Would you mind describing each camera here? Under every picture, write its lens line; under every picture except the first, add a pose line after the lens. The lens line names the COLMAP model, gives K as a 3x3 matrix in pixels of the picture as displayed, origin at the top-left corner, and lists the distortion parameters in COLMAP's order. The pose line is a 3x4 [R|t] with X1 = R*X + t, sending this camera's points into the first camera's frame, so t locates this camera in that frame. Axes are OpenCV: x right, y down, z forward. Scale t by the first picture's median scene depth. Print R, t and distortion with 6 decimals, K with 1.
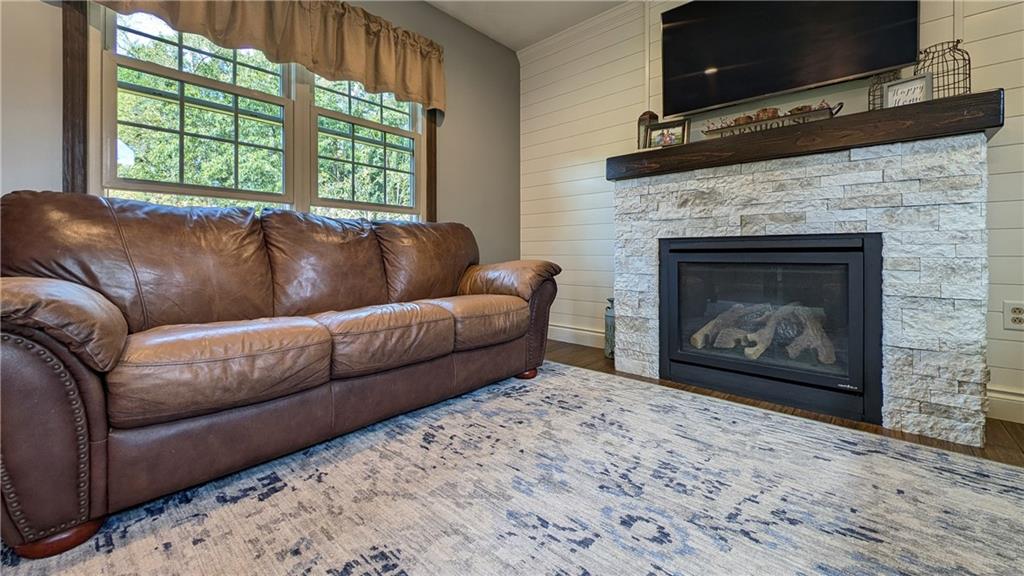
lens RADIAL K [[409.7, 0, 515.0], [0, 409.7, 256.1], [0, 0, 1]] dist [0.007076, -0.001964]
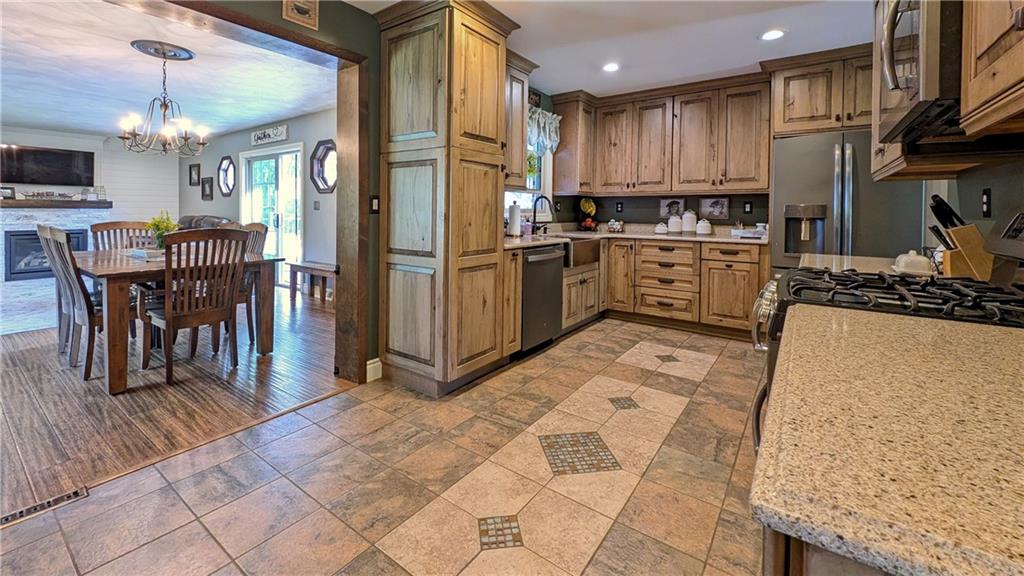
lens RADIAL K [[409.7, 0, 509.1], [0, 409.7, 216.6], [0, 0, 1]] dist [0.007076, -0.001964]
pose [[-0.116507, -0.009670, 0.993143, -3.361295], [-0.008021, 0.999929, 0.008795, -0.226235], [-0.993158, -0.006941, -0.116576, -2.476872]]
